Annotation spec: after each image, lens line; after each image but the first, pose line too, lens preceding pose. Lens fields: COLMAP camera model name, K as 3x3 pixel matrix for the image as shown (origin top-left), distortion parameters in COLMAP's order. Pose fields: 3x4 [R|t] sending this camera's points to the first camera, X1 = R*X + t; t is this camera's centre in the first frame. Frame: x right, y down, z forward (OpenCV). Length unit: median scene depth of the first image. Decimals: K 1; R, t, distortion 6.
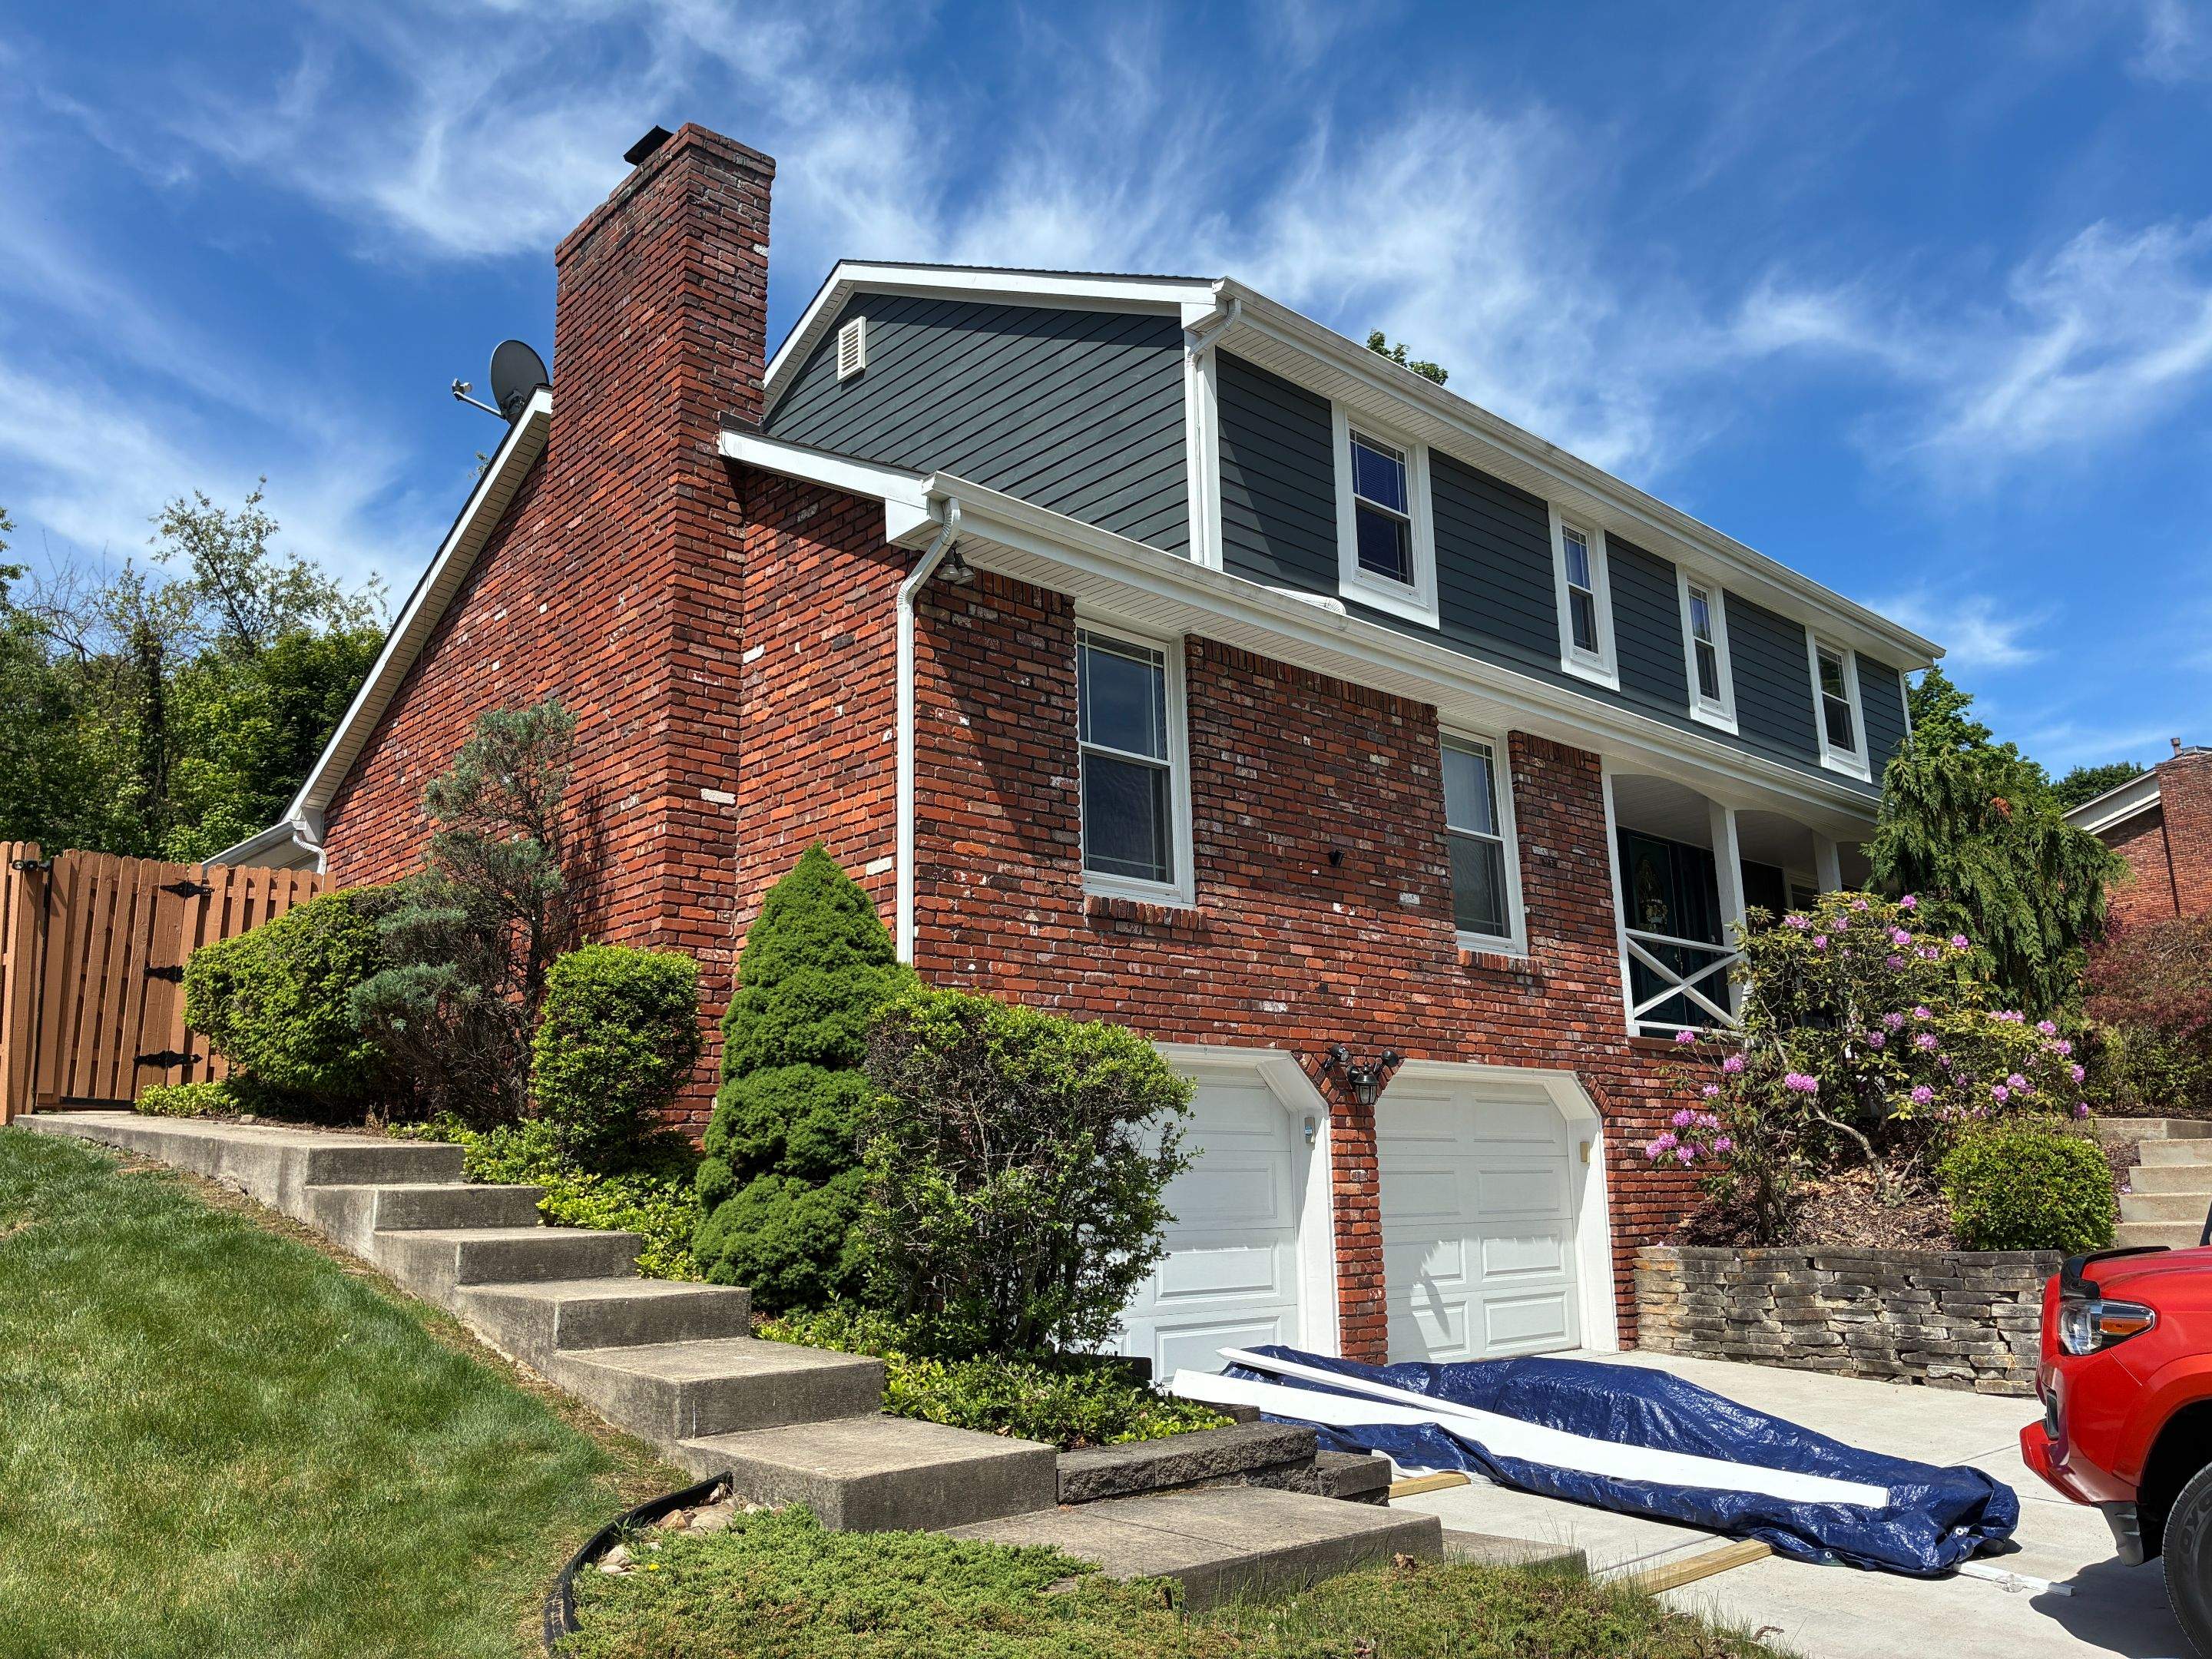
lens RADIAL K [[1672.7, 0, 1106.0], [0, 1672.7, 829.5], [0, 0, 1]] dist [0.044404, -0.073045]
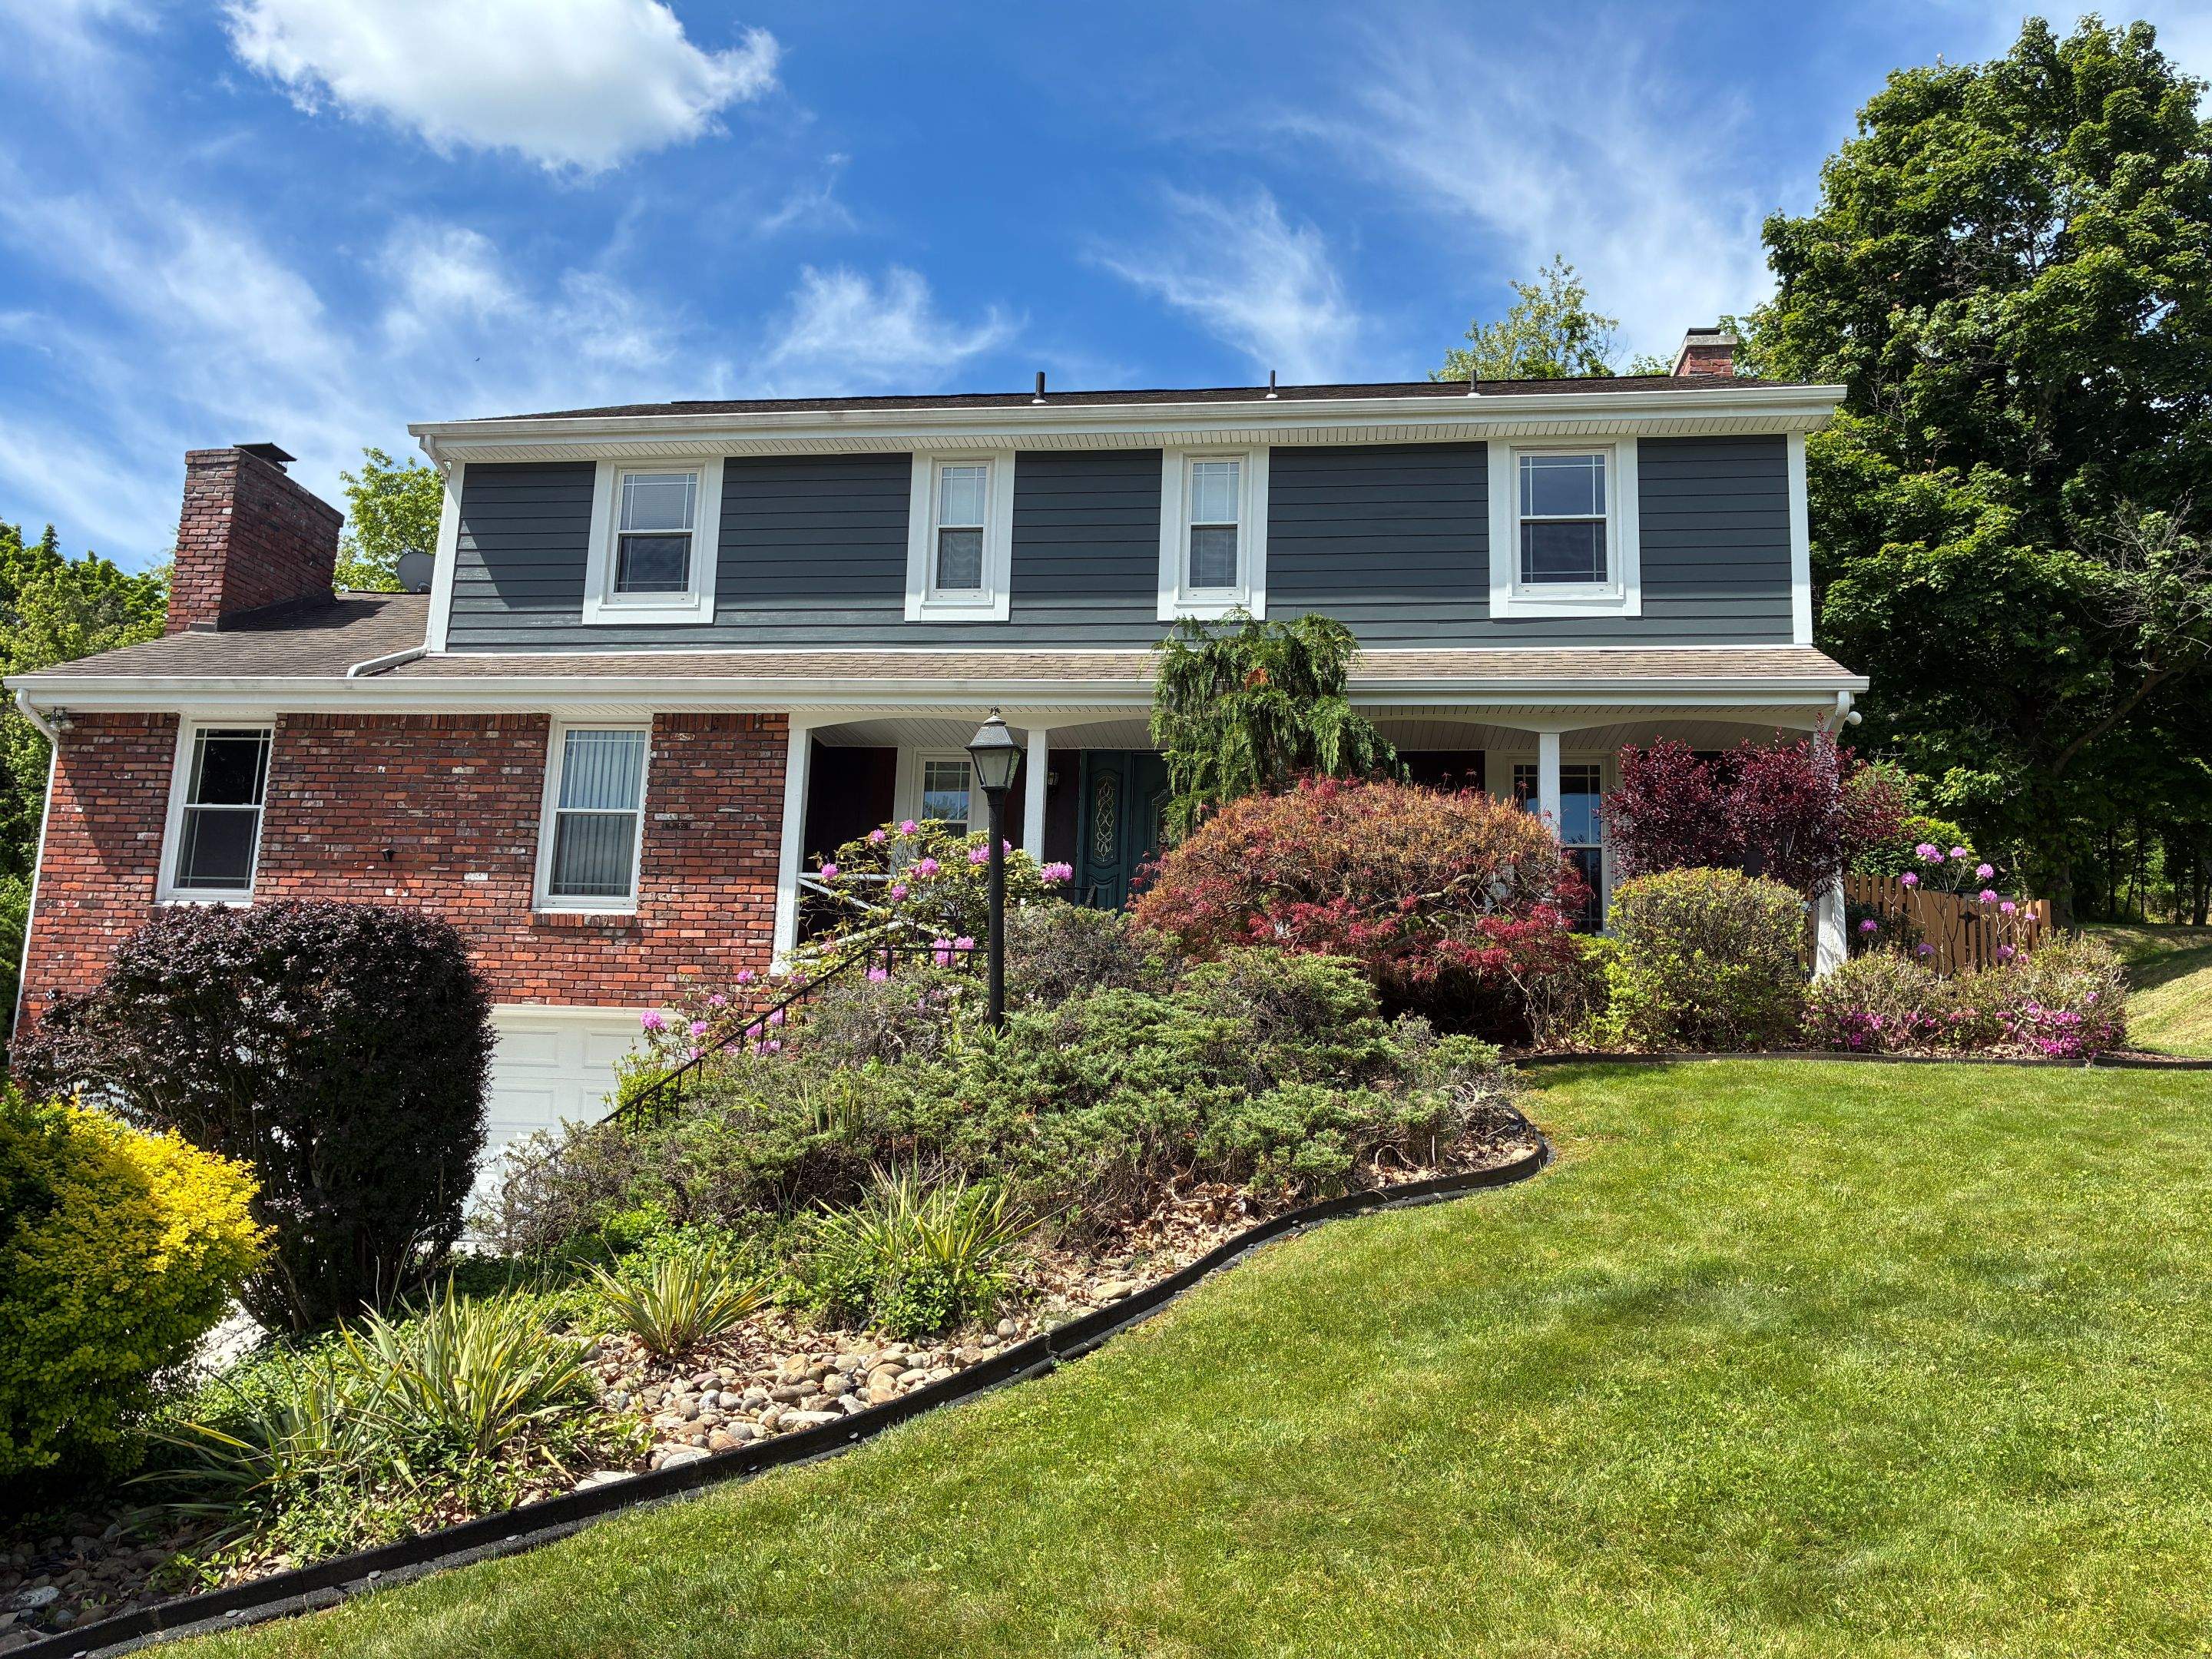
lens RADIAL K [[1678.8, 0, 1106.0], [0, 1678.8, 829.5], [0, 0, 1]] dist [0.063596, -0.060540]
pose [[0.623608, -0.081468, -0.777480, 1.753912], [0.122640, 0.992435, -0.005623, 0.084599], [0.772057, -0.091843, 0.628882, 0.667335]]
